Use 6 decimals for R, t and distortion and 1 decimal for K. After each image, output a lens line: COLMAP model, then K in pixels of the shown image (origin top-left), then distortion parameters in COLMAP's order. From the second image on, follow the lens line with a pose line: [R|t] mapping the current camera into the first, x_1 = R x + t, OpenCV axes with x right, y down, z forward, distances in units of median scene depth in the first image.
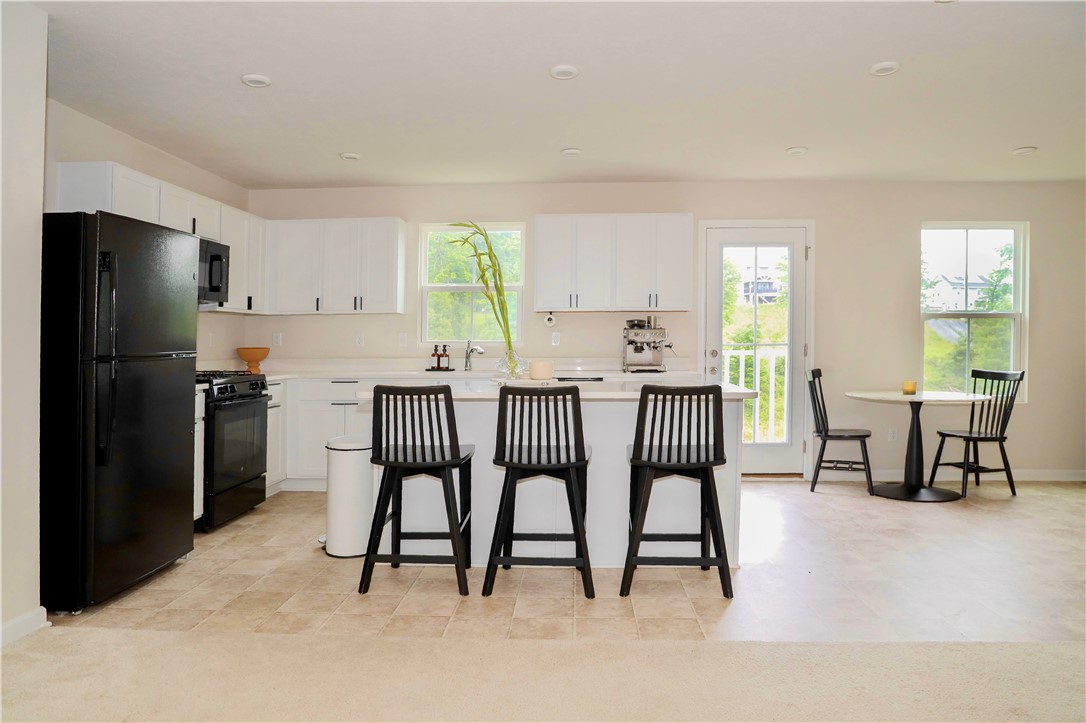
lens RADIAL K [[748.4, 0, 548.5], [0, 748.4, 355.3], [0, 0, 1]] dist [-0.069912, 0.008732]
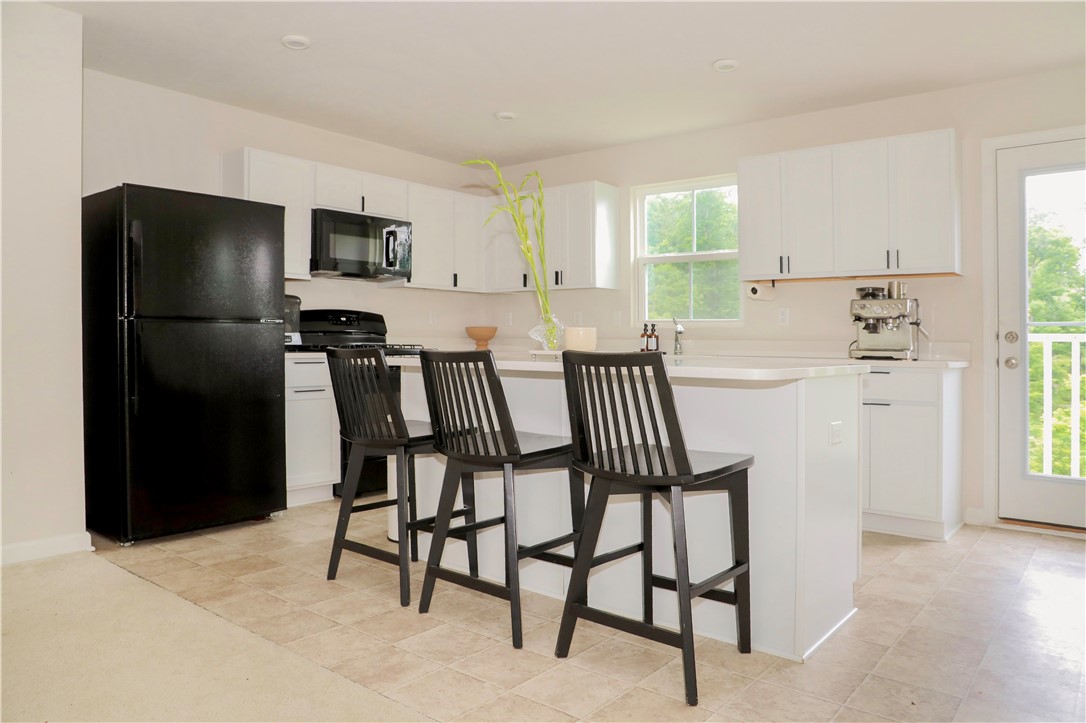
lens RADIAL K [[748.4, 0, 548.5], [0, 748.4, 355.3], [0, 0, 1]] dist [-0.069912, 0.008732]
pose [[0.810931, 0.023358, -0.584676, 0.289046], [-0.023852, 0.999692, 0.006856, 0.020825], [0.584656, 0.008385, 0.811238, 0.249326]]
